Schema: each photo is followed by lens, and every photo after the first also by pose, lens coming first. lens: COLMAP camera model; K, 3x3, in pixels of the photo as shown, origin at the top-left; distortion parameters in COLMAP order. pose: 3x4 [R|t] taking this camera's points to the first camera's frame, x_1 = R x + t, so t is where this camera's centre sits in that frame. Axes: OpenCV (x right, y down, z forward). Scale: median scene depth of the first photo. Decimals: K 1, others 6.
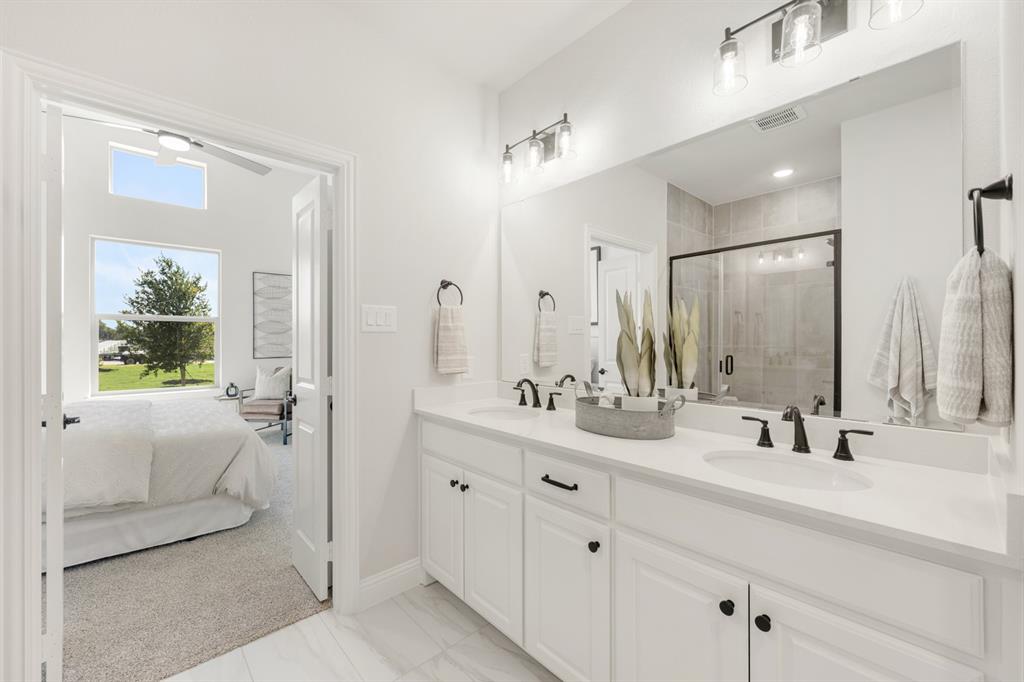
lens RADIAL K [[409.2, 0, 511.6], [0, 409.2, 341.0], [0, 0, 1]] dist [-0.001003, -0.000084]
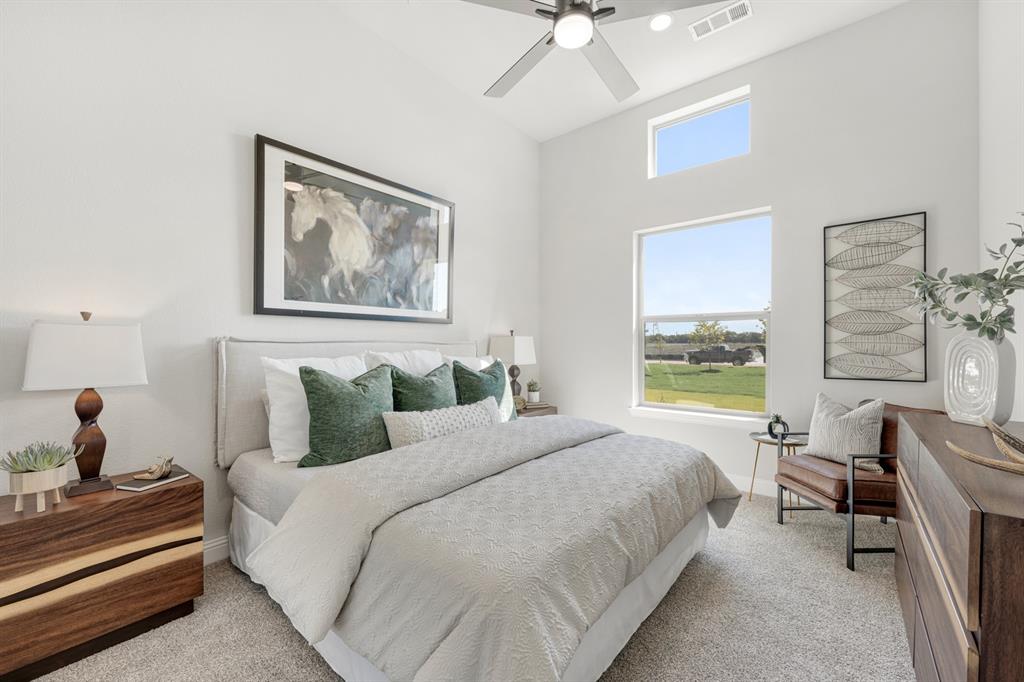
lens RADIAL K [[409.2, 0, 509.5], [0, 409.2, 345.7], [0, 0, 1]] dist [-0.001003, -0.000084]
pose [[0.148183, 0.004937, -0.988948, -0.138061], [-0.003015, 0.999985, 0.004541, -0.004010], [0.988955, 0.002308, 0.148195, 0.508996]]
